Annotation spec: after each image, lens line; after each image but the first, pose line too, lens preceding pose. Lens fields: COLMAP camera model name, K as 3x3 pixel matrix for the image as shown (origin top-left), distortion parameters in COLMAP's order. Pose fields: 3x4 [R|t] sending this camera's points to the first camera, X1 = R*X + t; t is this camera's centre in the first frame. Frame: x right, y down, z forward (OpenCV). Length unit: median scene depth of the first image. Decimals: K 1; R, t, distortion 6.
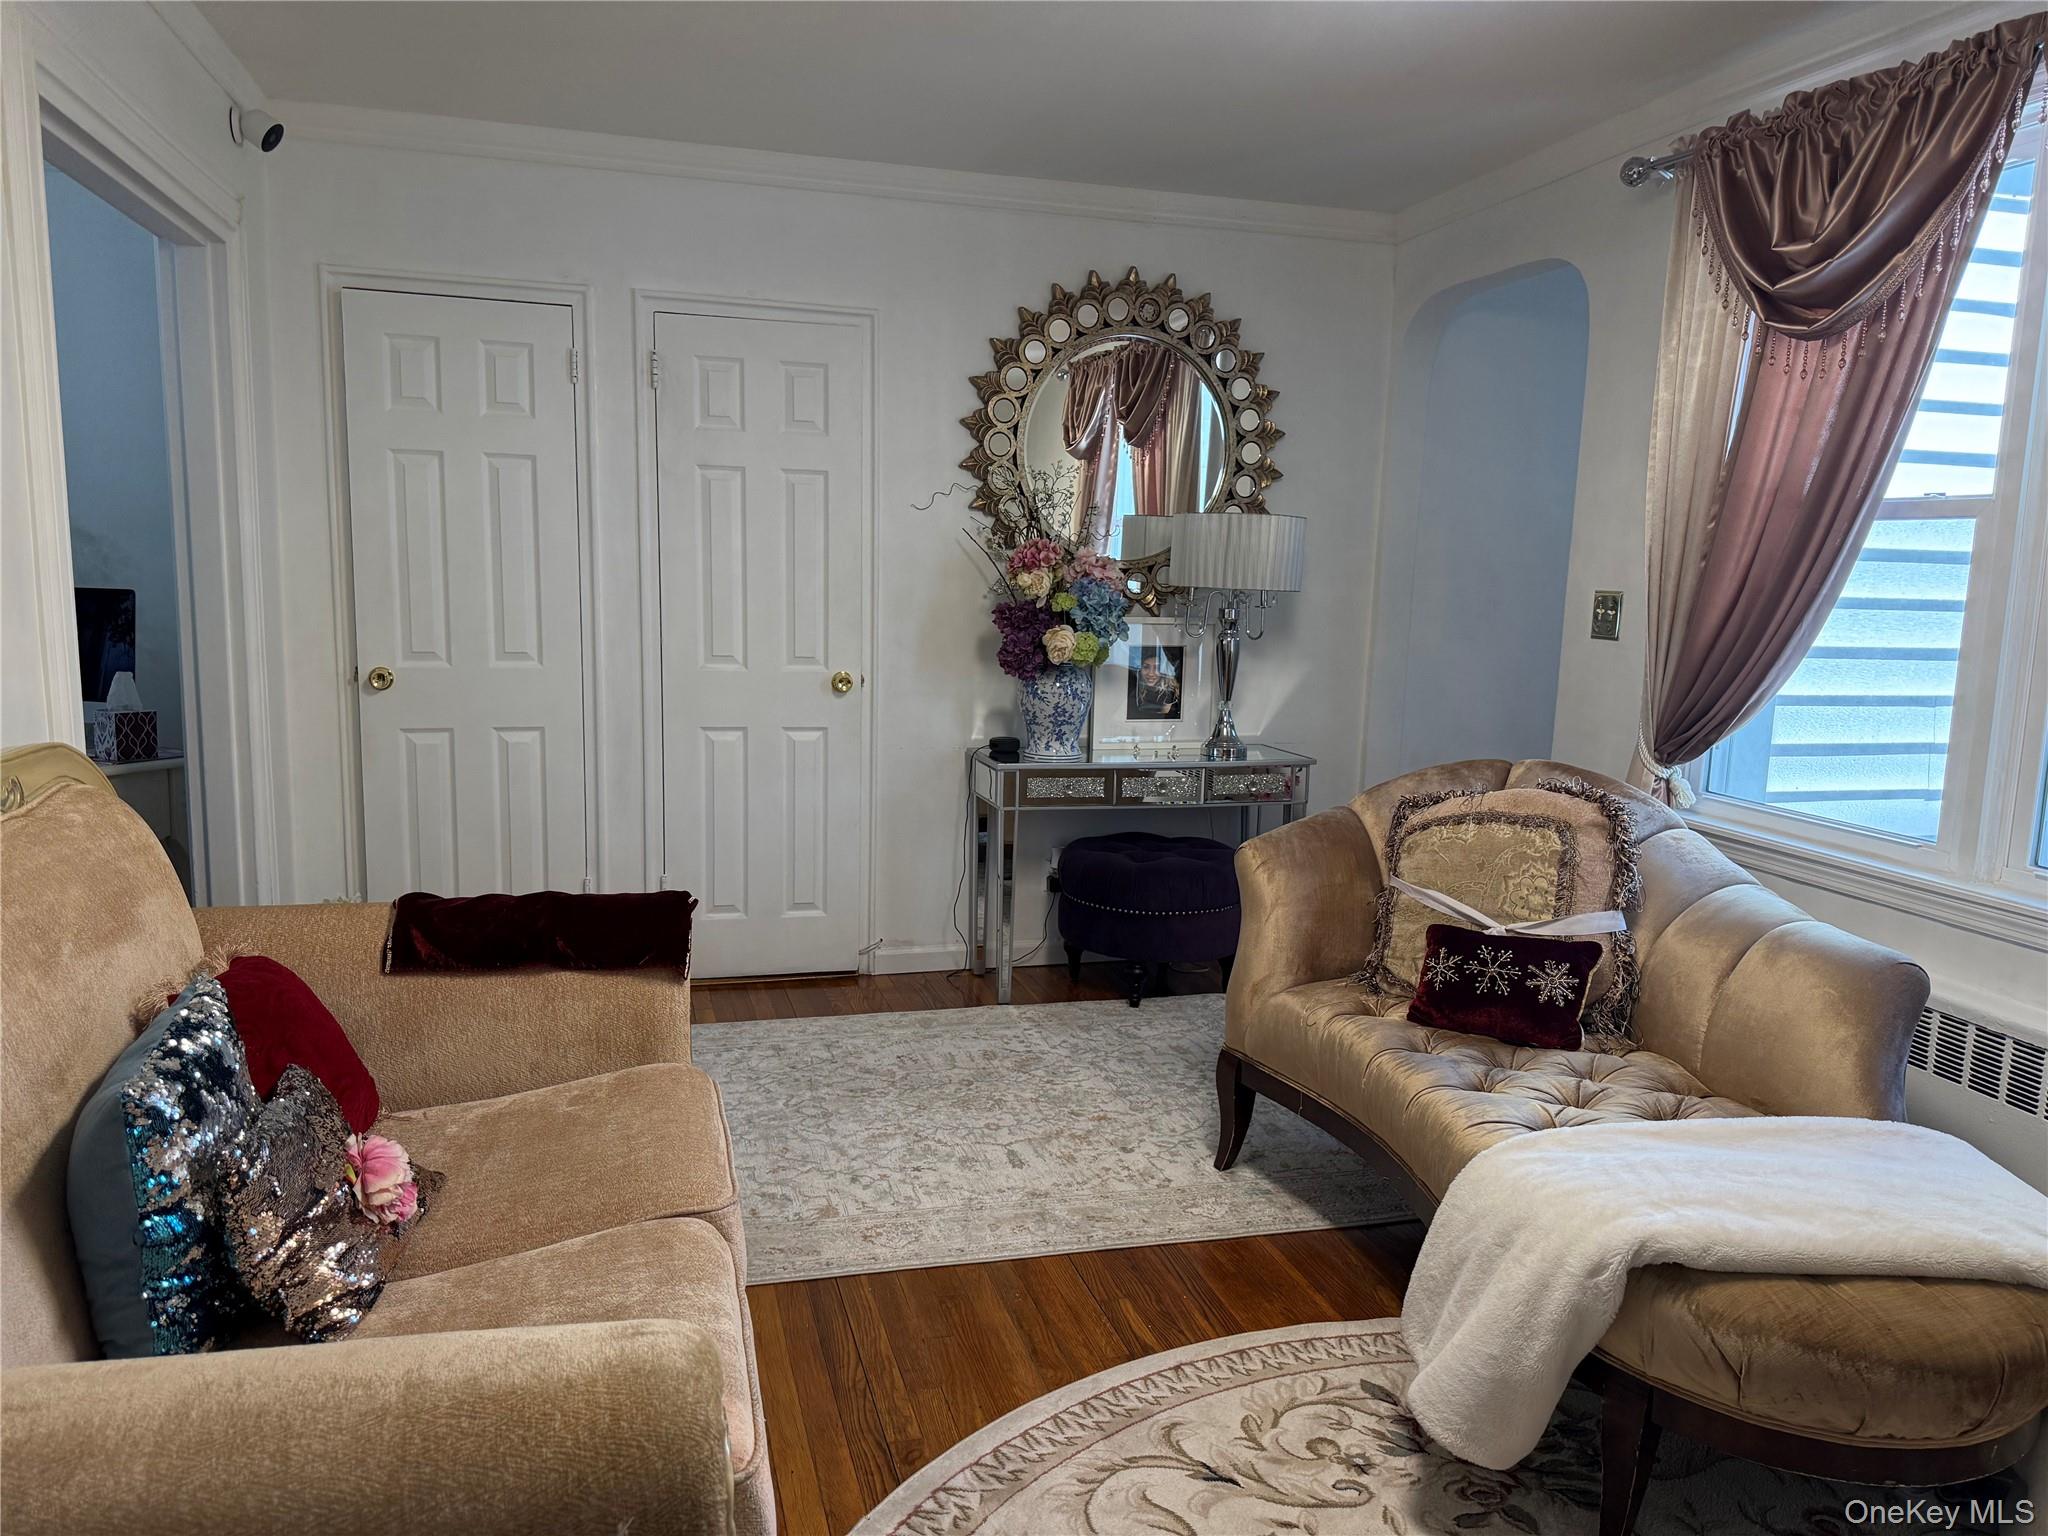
lens RADIAL K [[1428.0, 0, 1014.4], [0, 1428.0, 764.1], [0, 0, 1]] dist [0.187396, -0.403456]
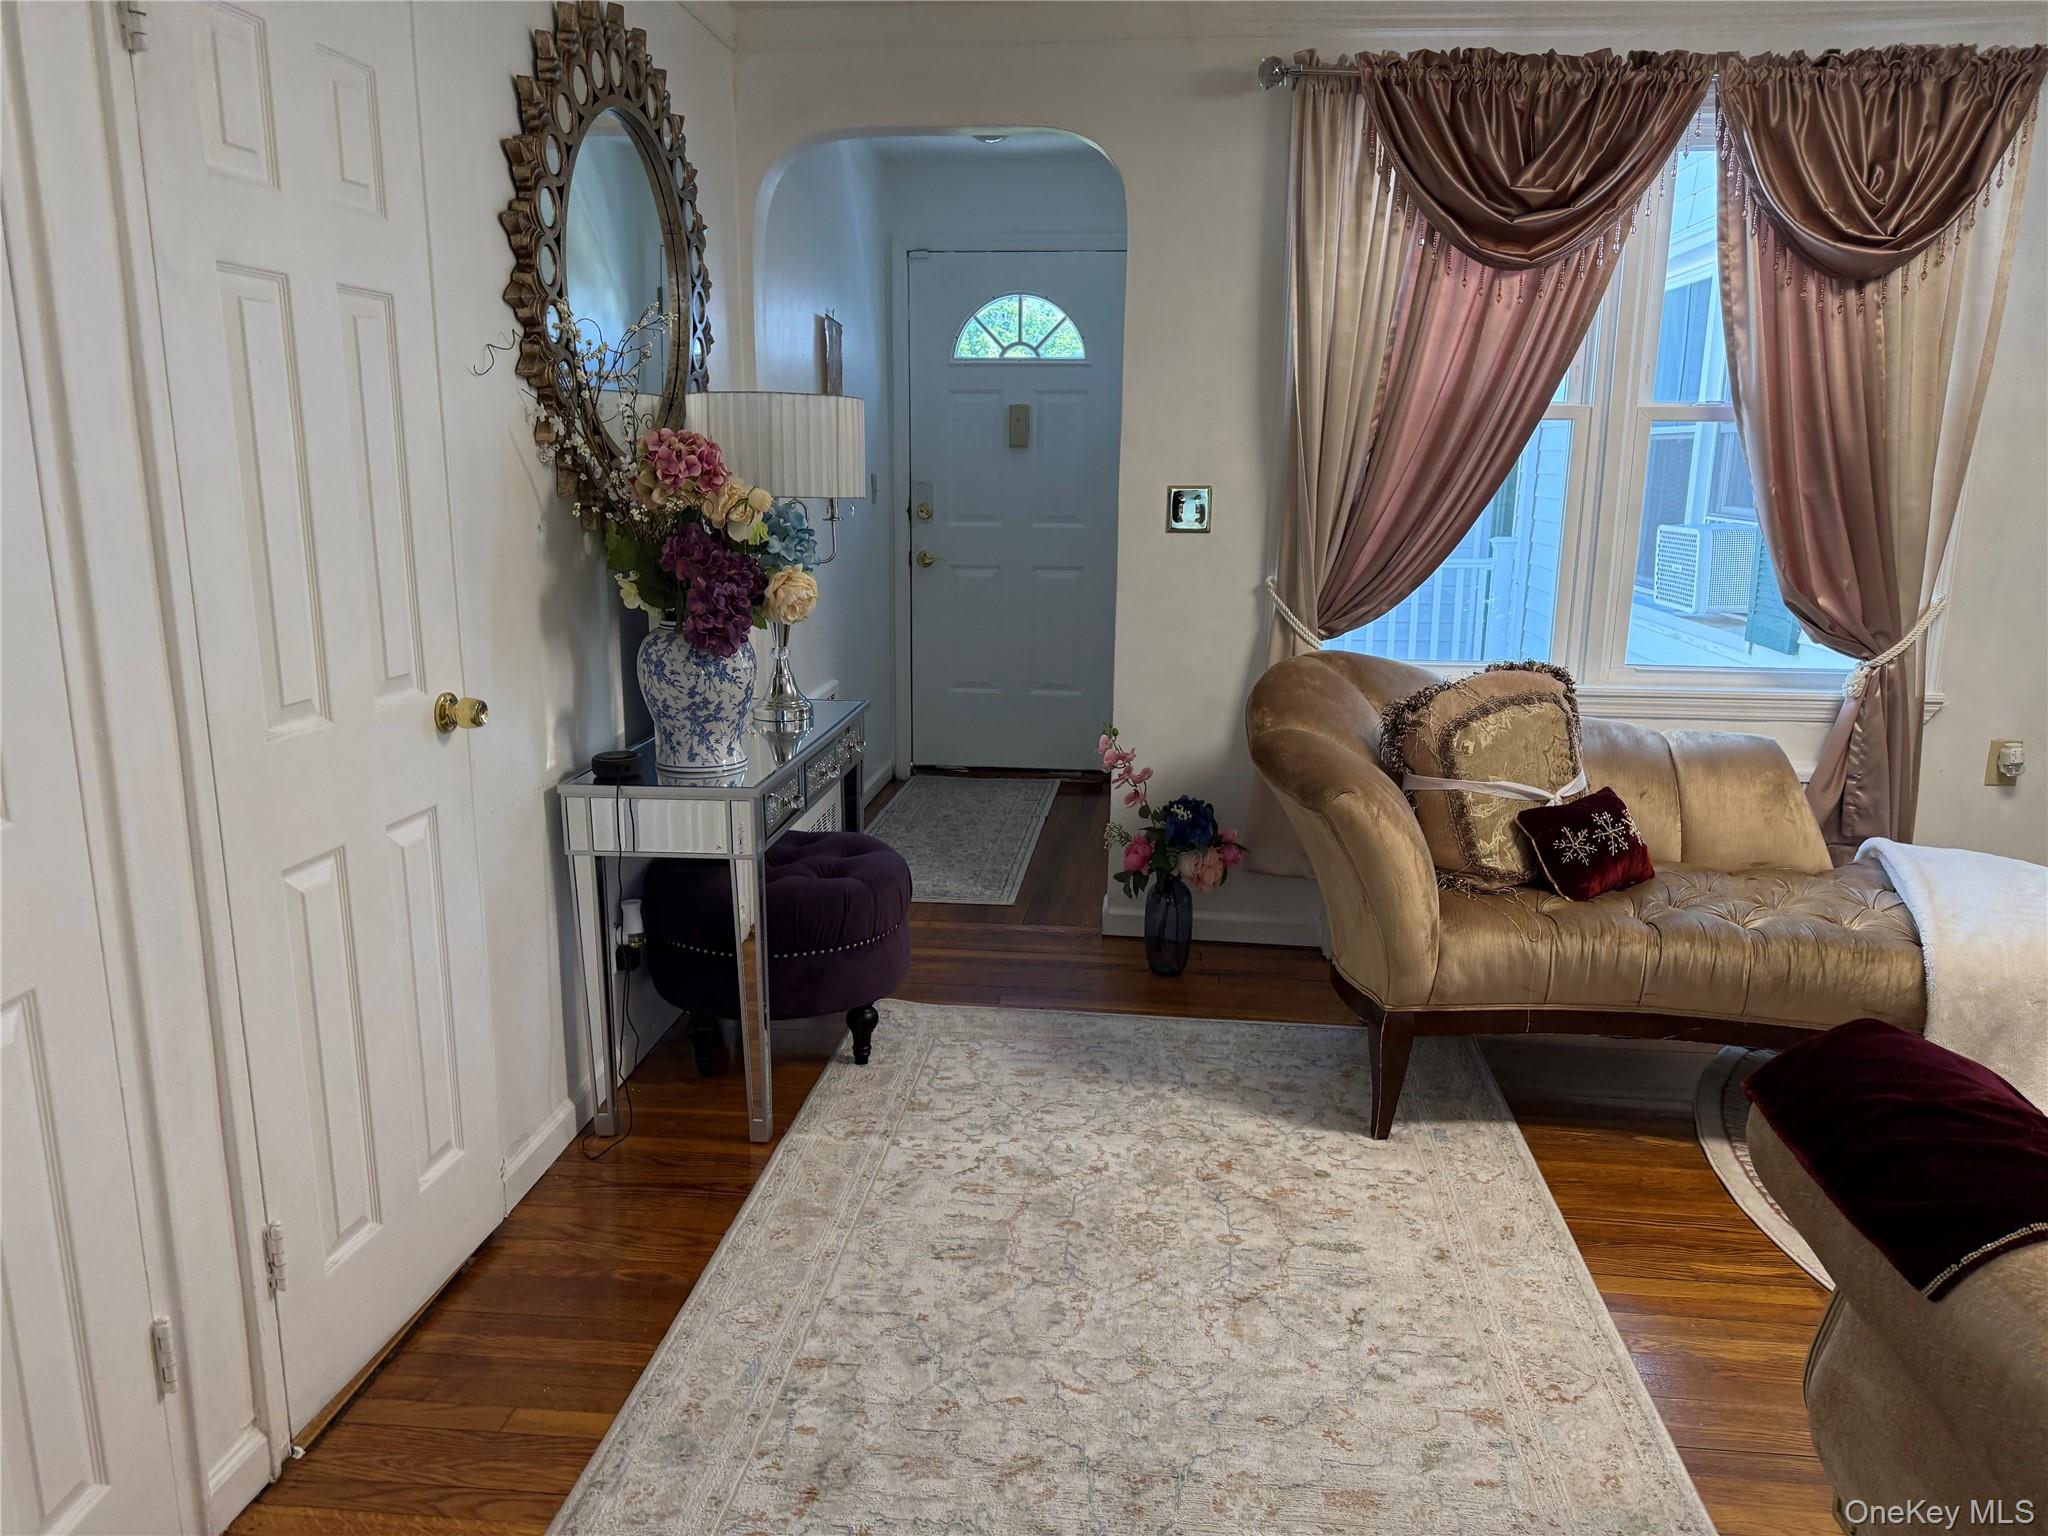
lens RADIAL K [[1428.0, 0, 1014.4], [0, 1428.0, 764.1], [0, 0, 1]] dist [0.187396, -0.403456]
pose [[0.369221, -0.216457, 0.903782, -0.602805], [0.132554, 0.974820, 0.179318, -0.122456], [-0.919840, 0.053592, 0.388616, 0.702749]]
